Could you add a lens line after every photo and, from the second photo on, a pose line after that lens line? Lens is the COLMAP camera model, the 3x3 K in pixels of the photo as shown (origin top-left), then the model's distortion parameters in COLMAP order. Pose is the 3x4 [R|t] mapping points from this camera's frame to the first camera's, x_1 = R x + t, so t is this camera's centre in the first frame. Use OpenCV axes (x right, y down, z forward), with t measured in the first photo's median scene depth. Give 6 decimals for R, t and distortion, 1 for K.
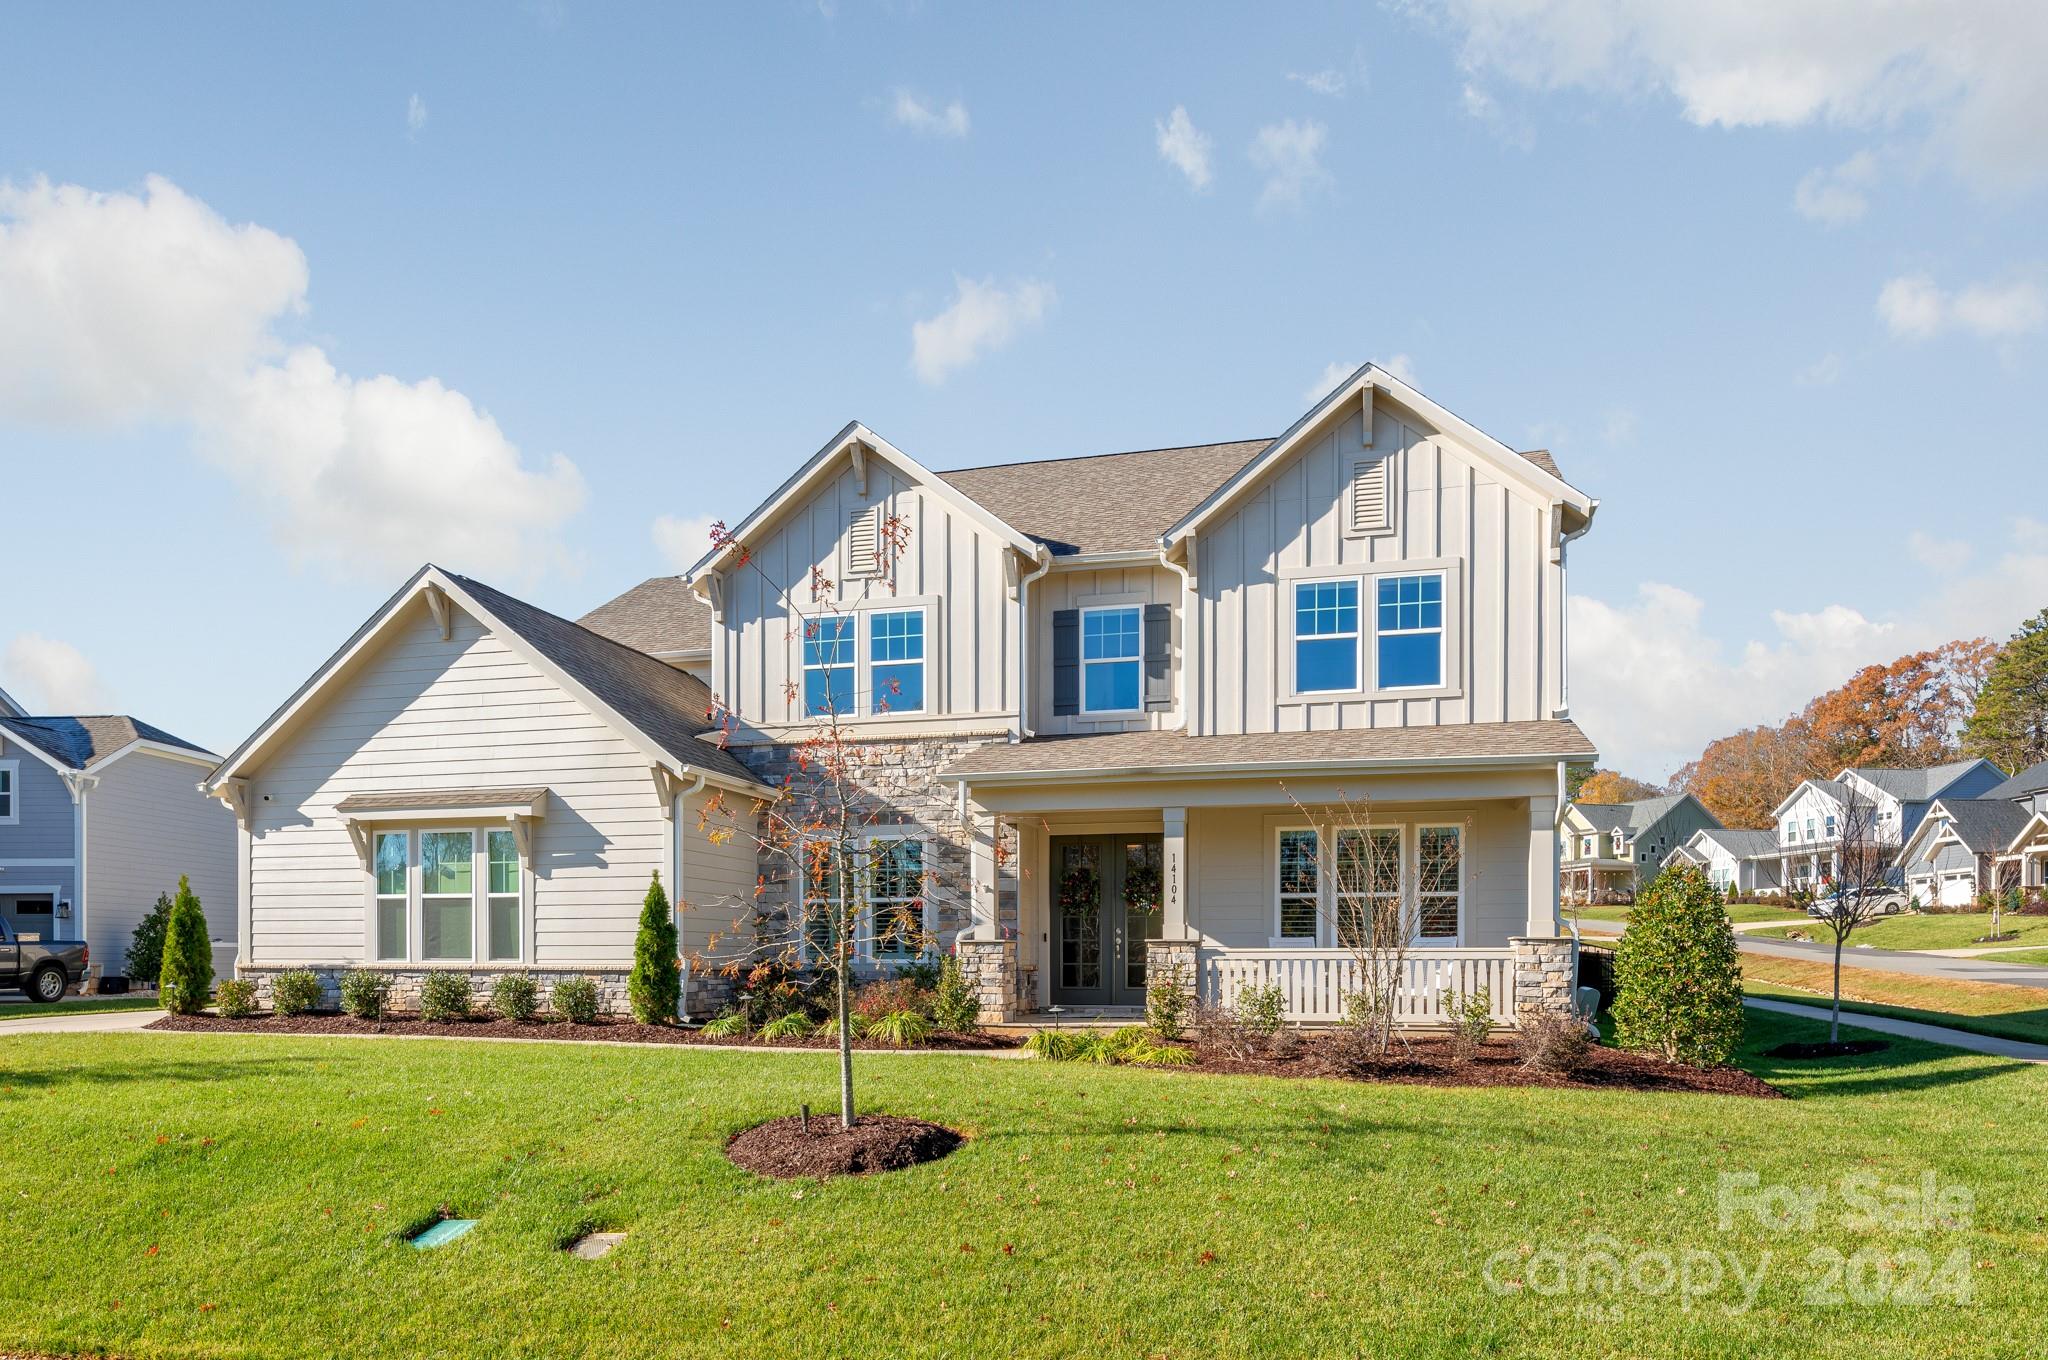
lens RADIAL K [[1352.1, 0, 1012.3], [0, 1352.1, 682.5], [0, 0, 1]] dist [0.000389, 0.000501]
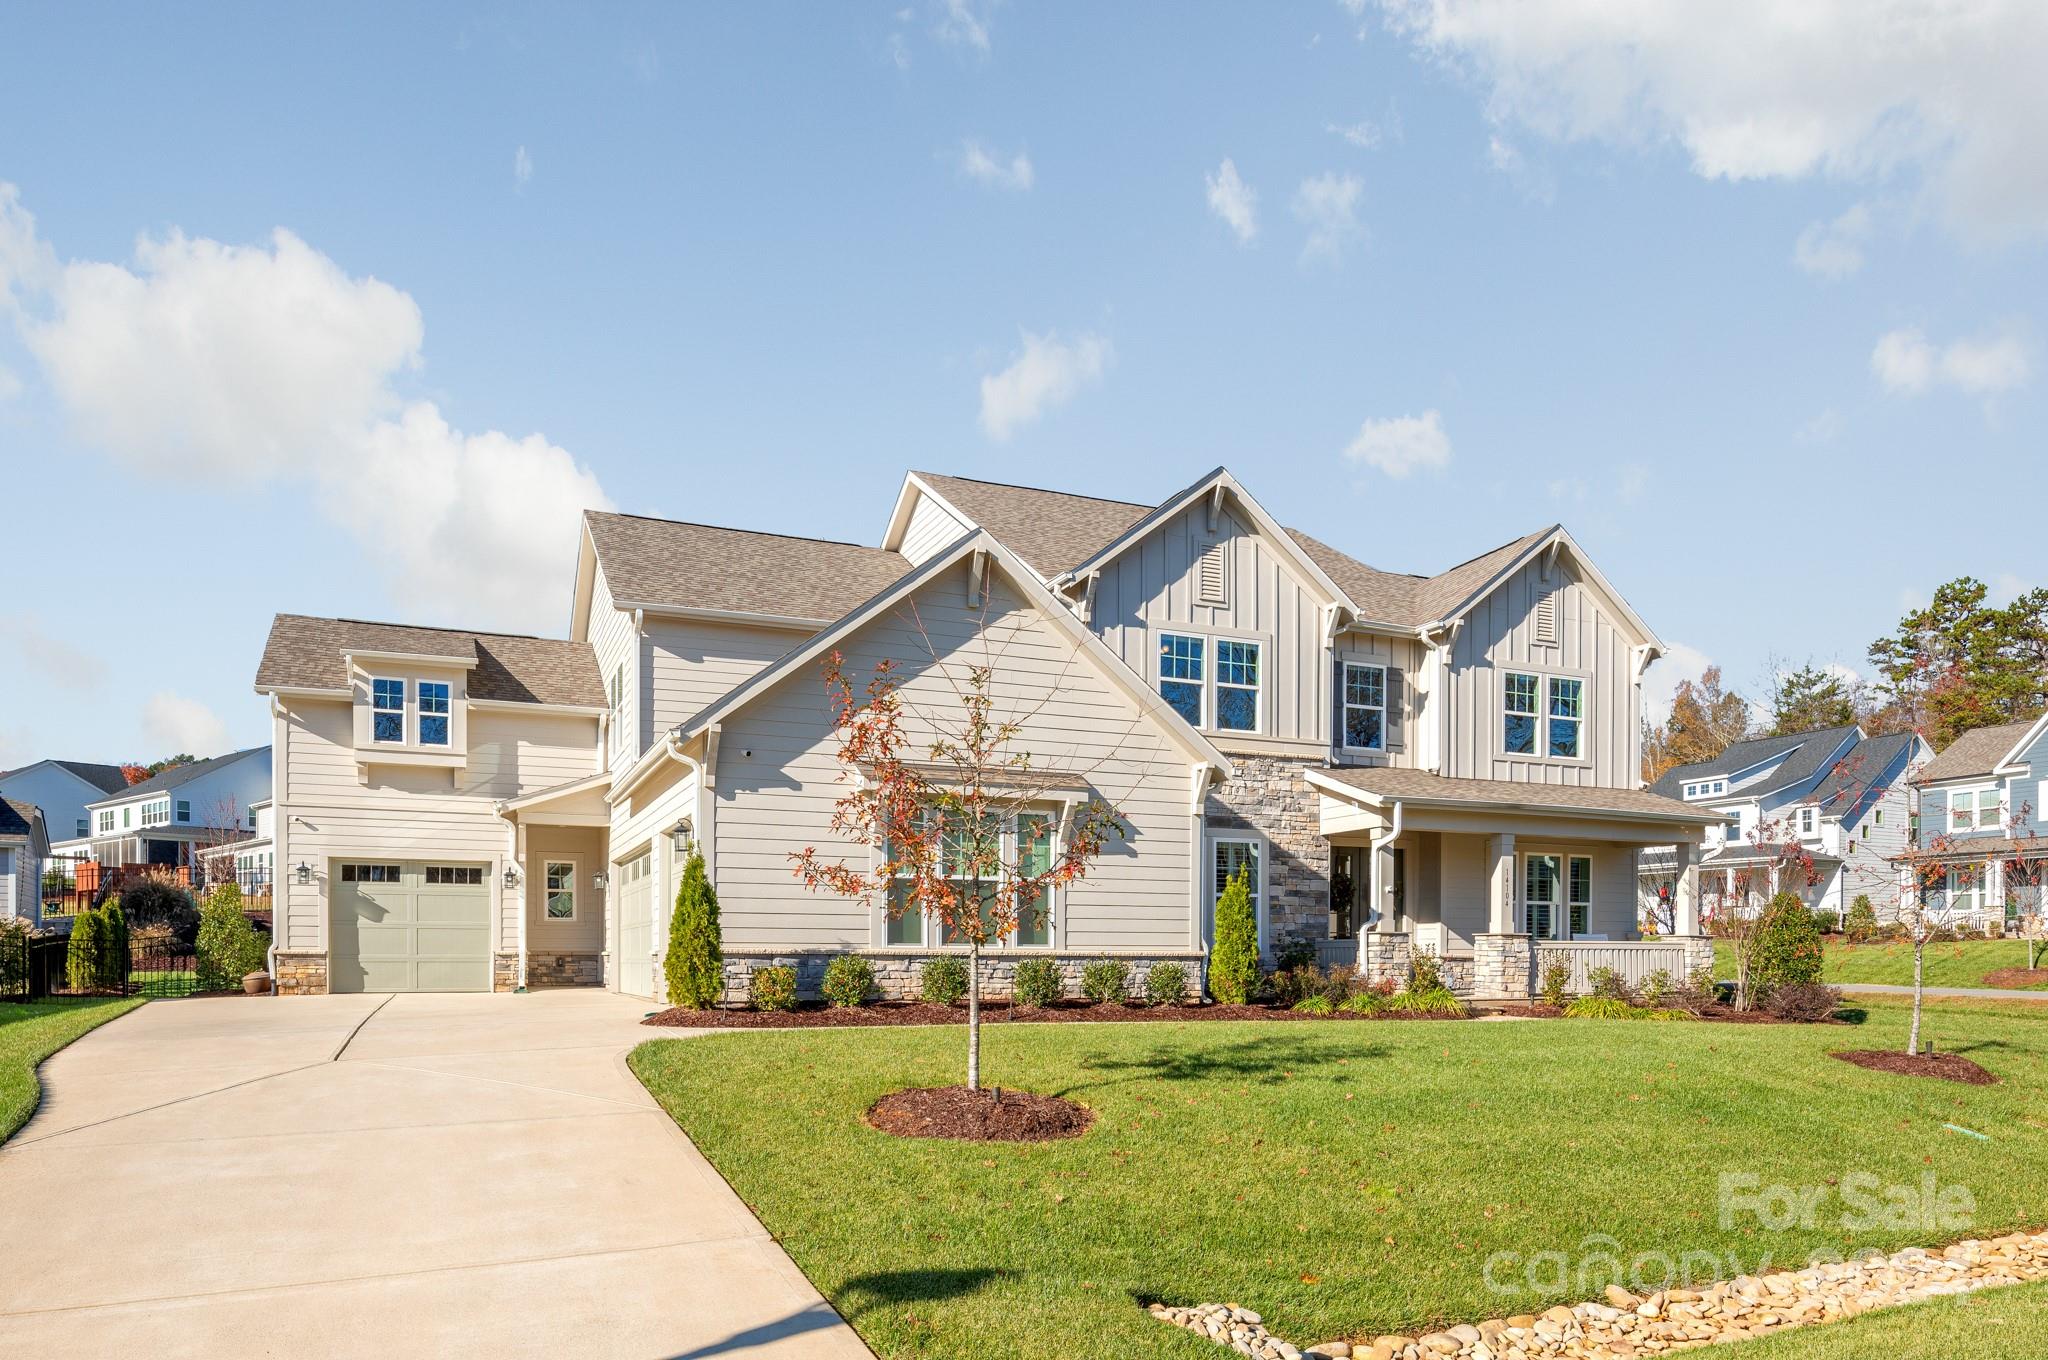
lens RADIAL K [[1352.1, 0, 1012.3], [0, 1352.1, 682.5], [0, 0, 1]] dist [0.000389, 0.000501]
pose [[0.773417, 0.127017, 0.621042, -0.988585], [-0.130709, 0.990621, -0.039825, 0.055102], [-0.620275, -0.050375, 0.782765, 0.241891]]
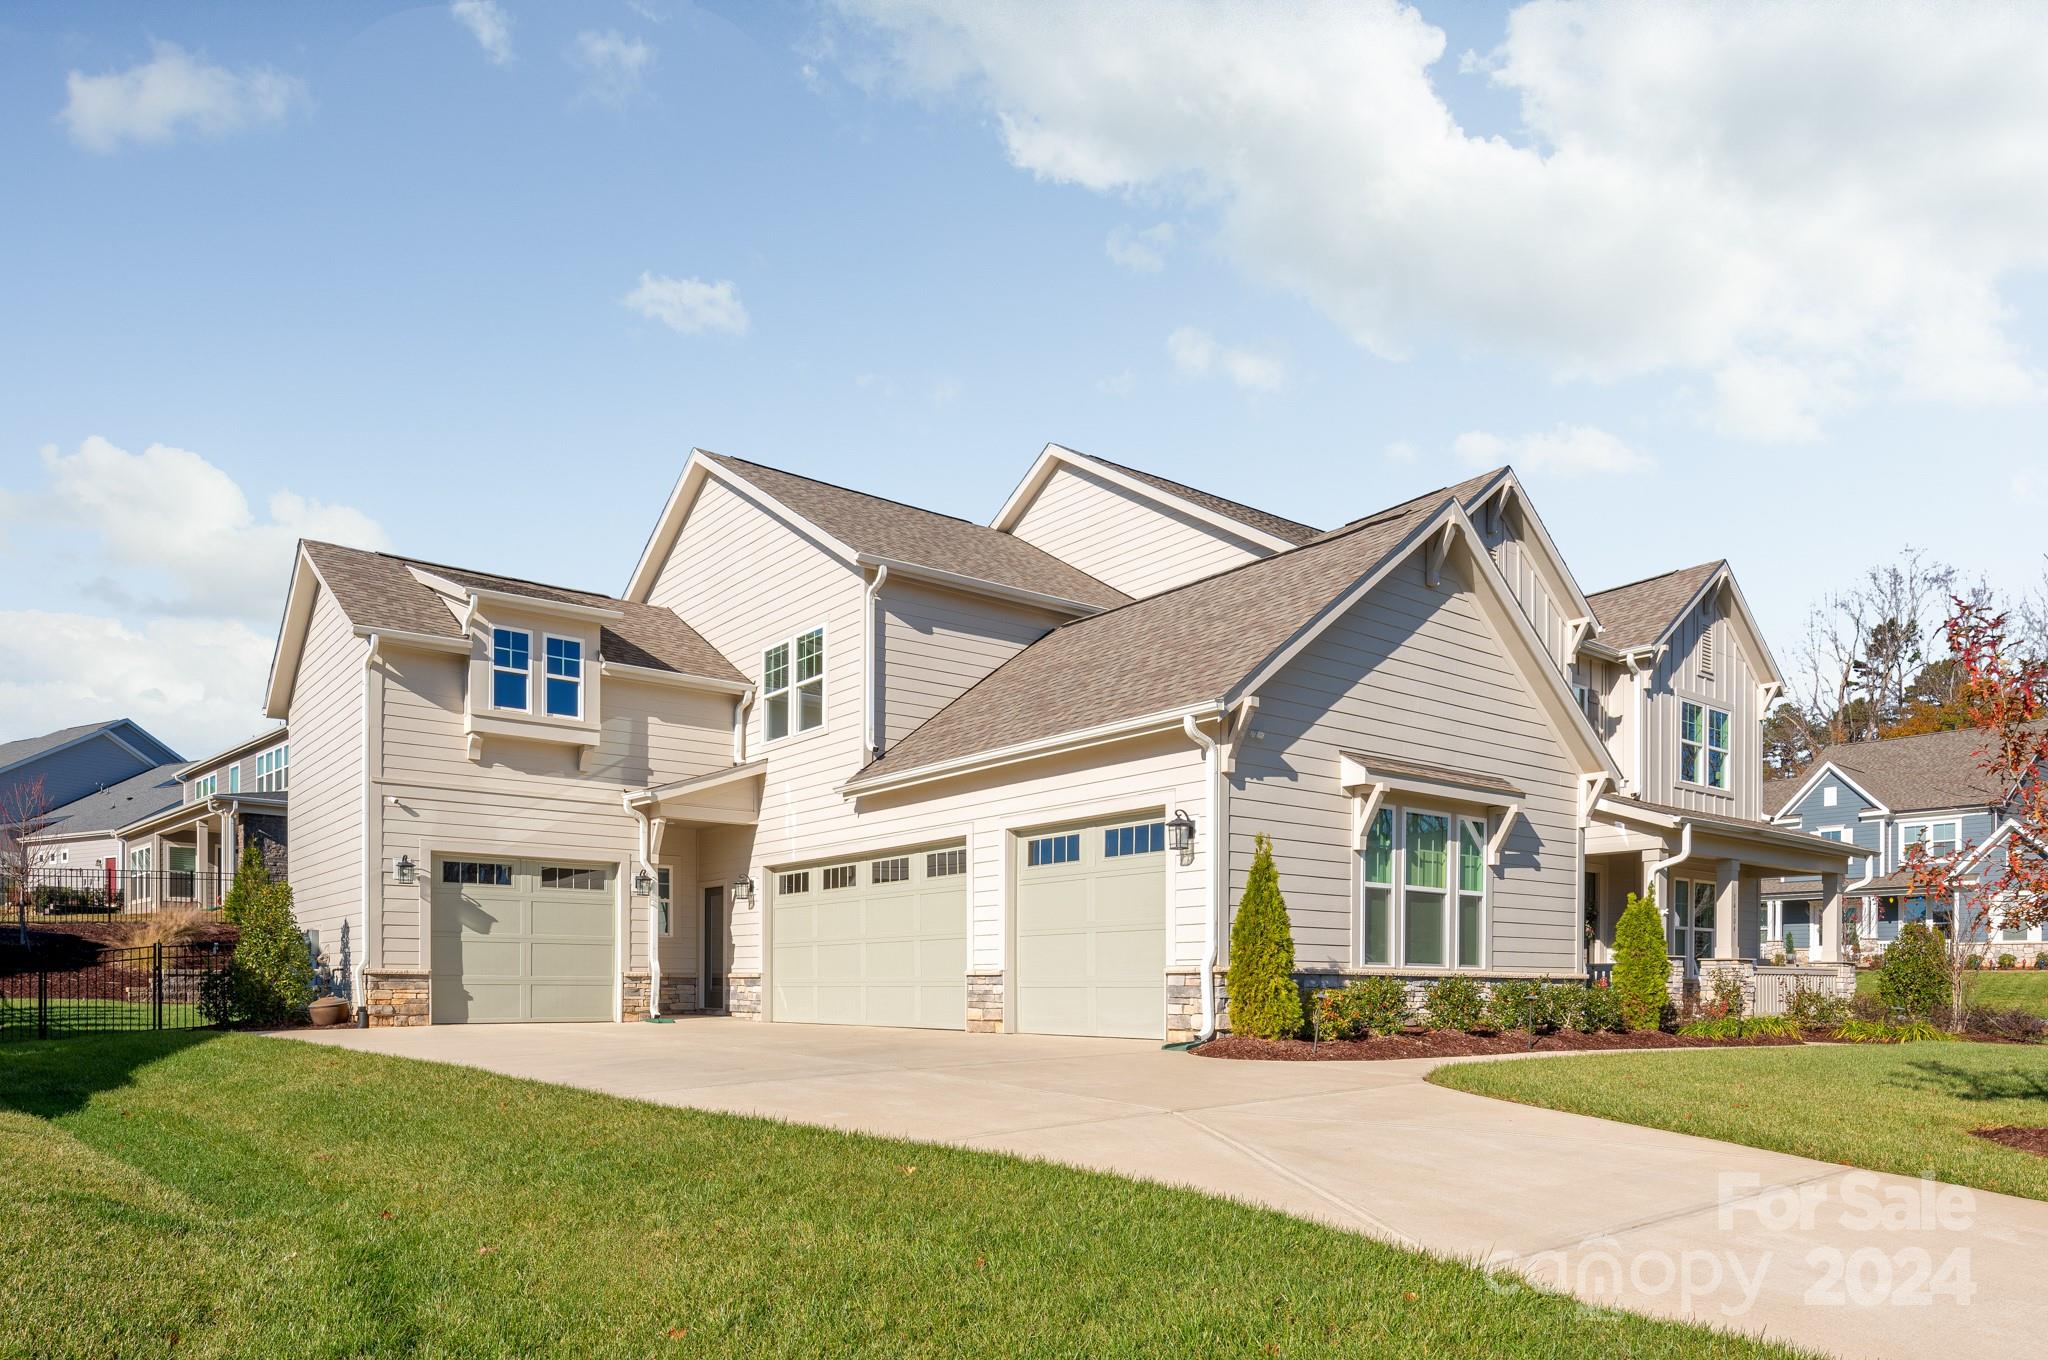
lens RADIAL K [[1351.7, 0, 1025.6], [0, 1351.7, 720.0], [0, 0, 1]] dist [-0.001875, -0.000518]
pose [[0.580443, 0.160015, 0.798424, -1.233052], [-0.169345, 0.982786, -0.073852, 0.156598], [-0.796498, -0.092342, 0.597549, 0.696801]]
